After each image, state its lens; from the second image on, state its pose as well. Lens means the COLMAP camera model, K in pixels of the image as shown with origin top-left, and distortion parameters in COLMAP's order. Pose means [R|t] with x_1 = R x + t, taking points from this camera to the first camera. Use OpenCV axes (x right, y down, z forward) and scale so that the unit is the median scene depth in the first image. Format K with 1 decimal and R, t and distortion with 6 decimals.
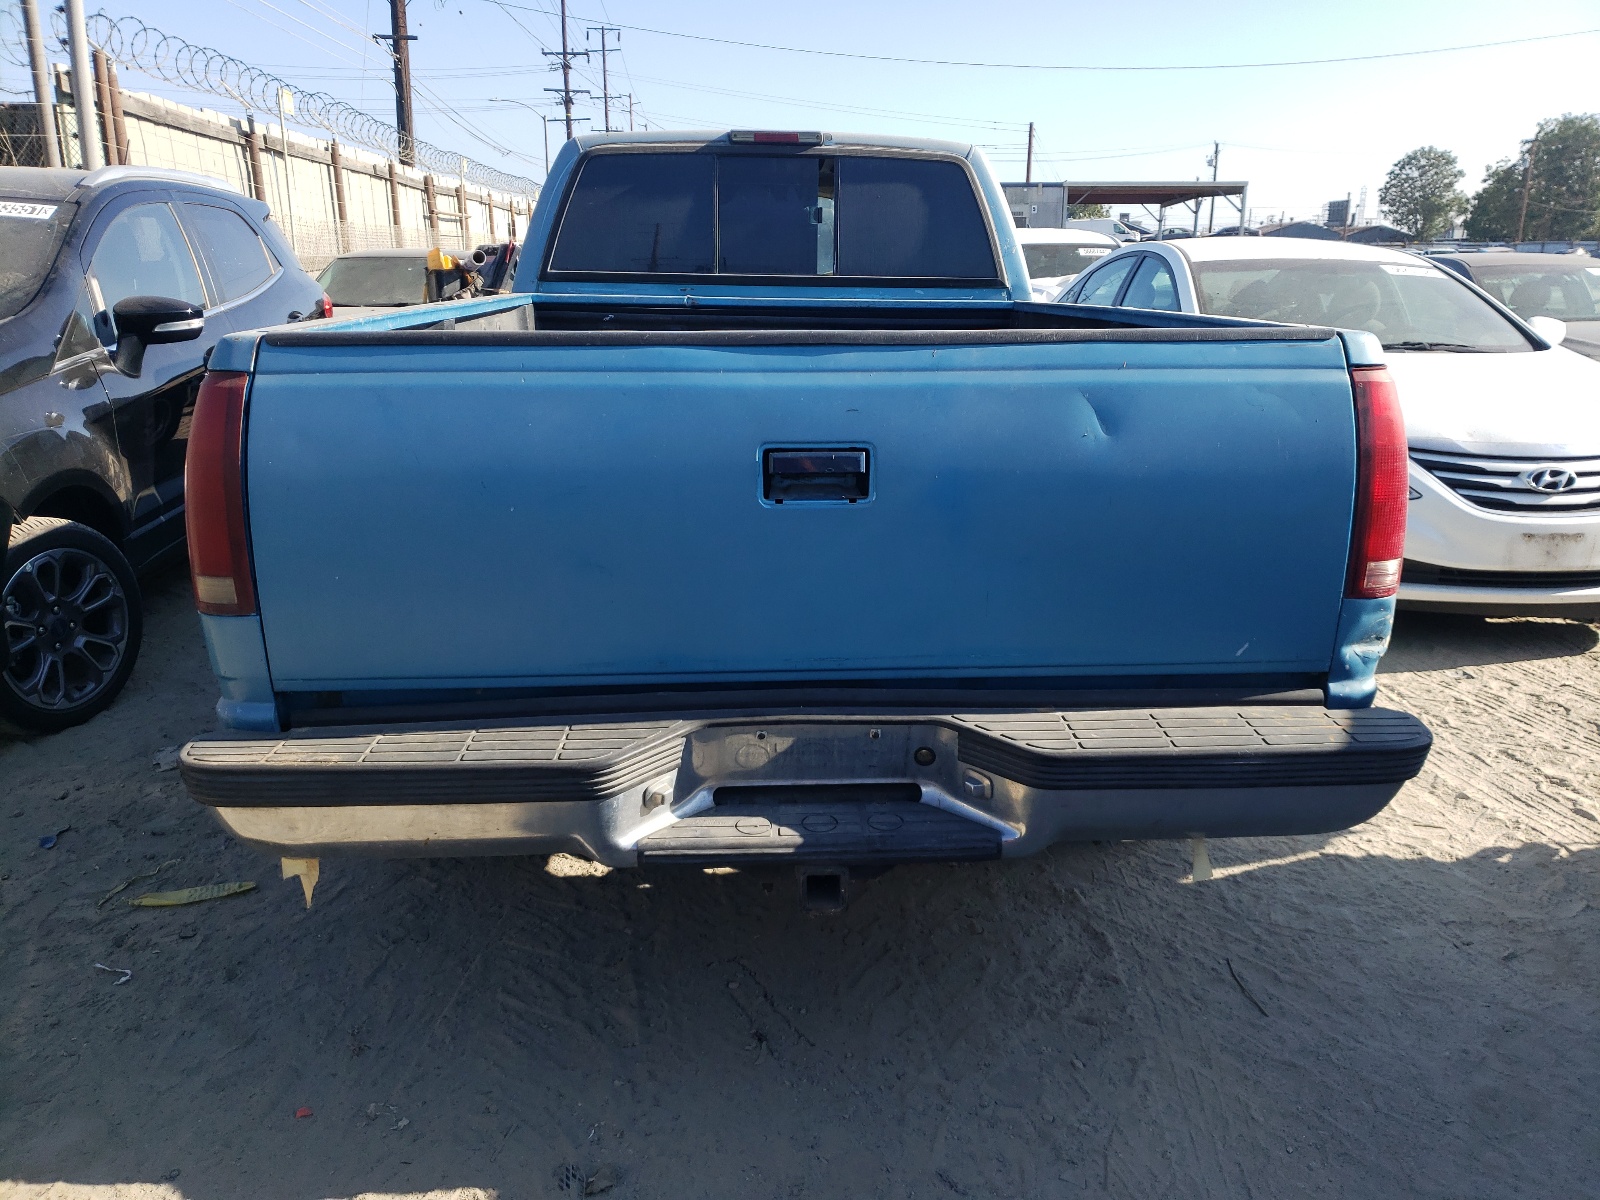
lens RADIAL K [[1281.9, 0, 800.0], [0, 1281.9, 600.0], [0, 0, 1]] dist [0.061757, -0.075540]
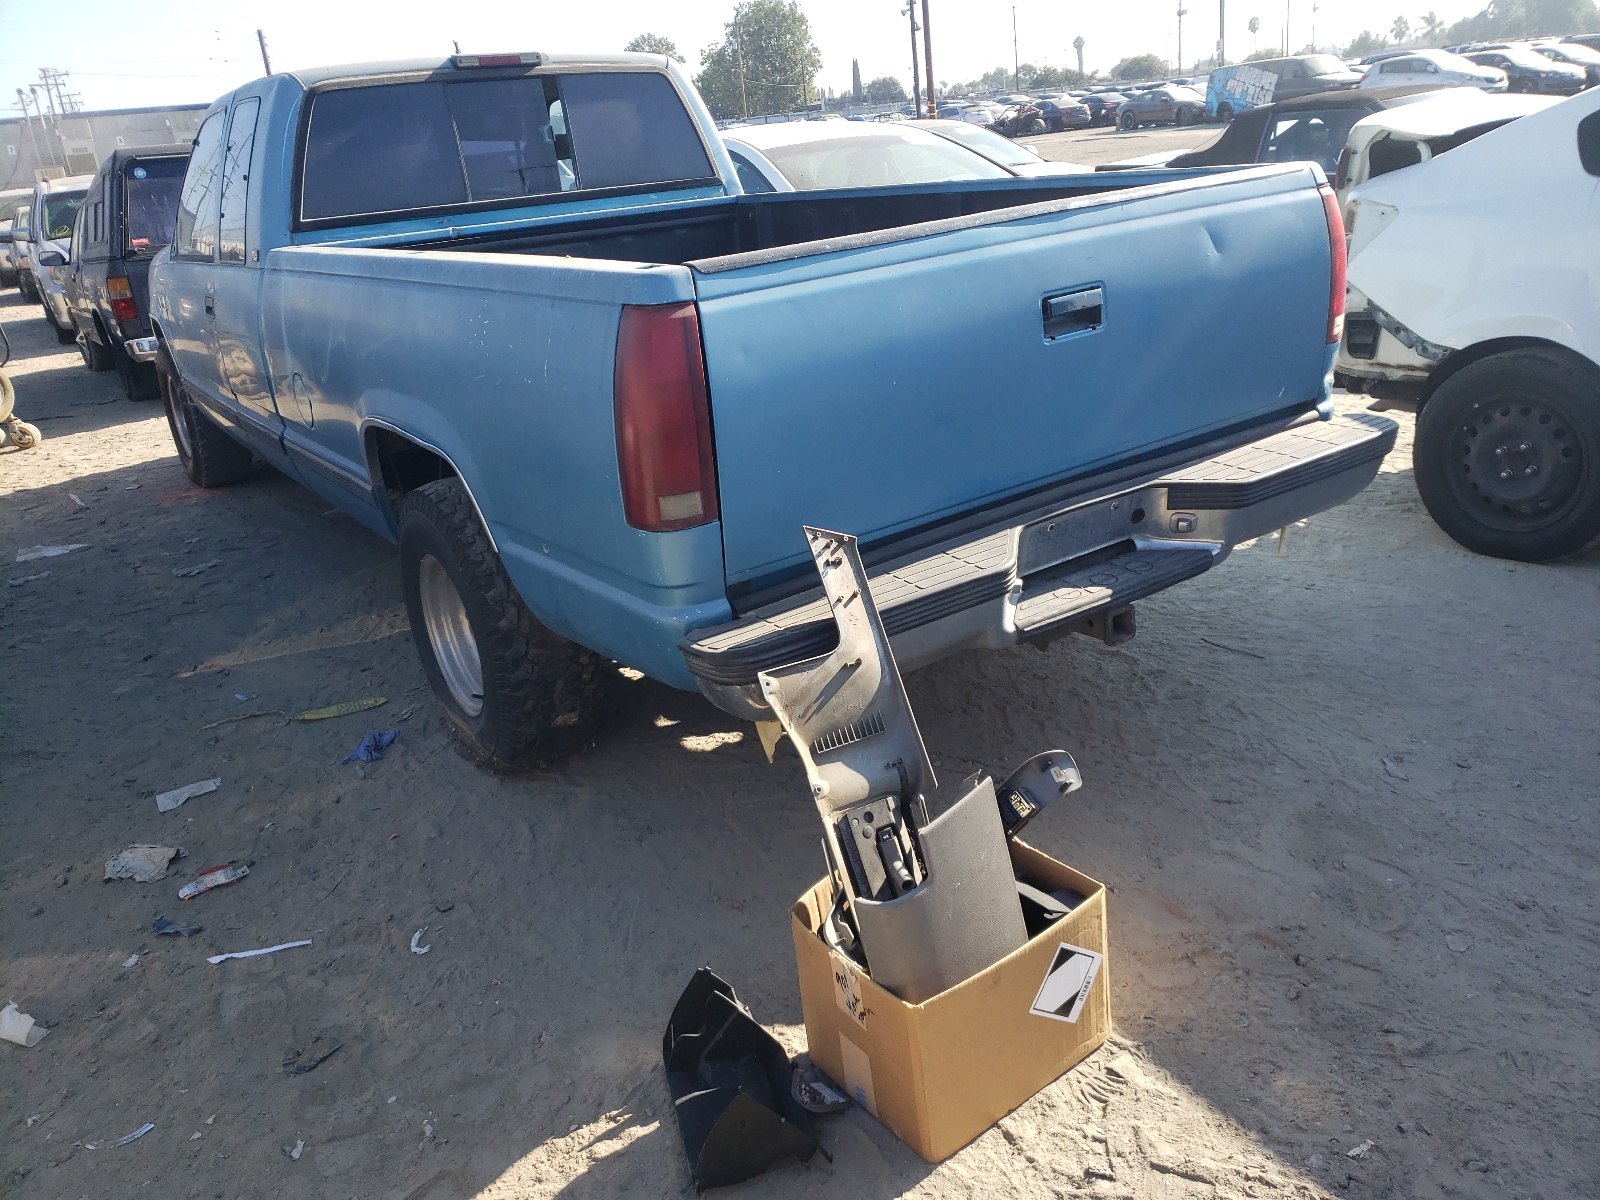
lens RADIAL K [[1323.9, 0, 800.0], [0, 1323.9, 600.0], [0, 0, 1]] dist [0.004514, 0.006245]
pose [[0.842474, -0.260460, 0.471591, -0.862045], [0.232721, 0.965424, 0.117459, -0.036448], [-0.485879, 0.010793, 0.873960, -0.033850]]
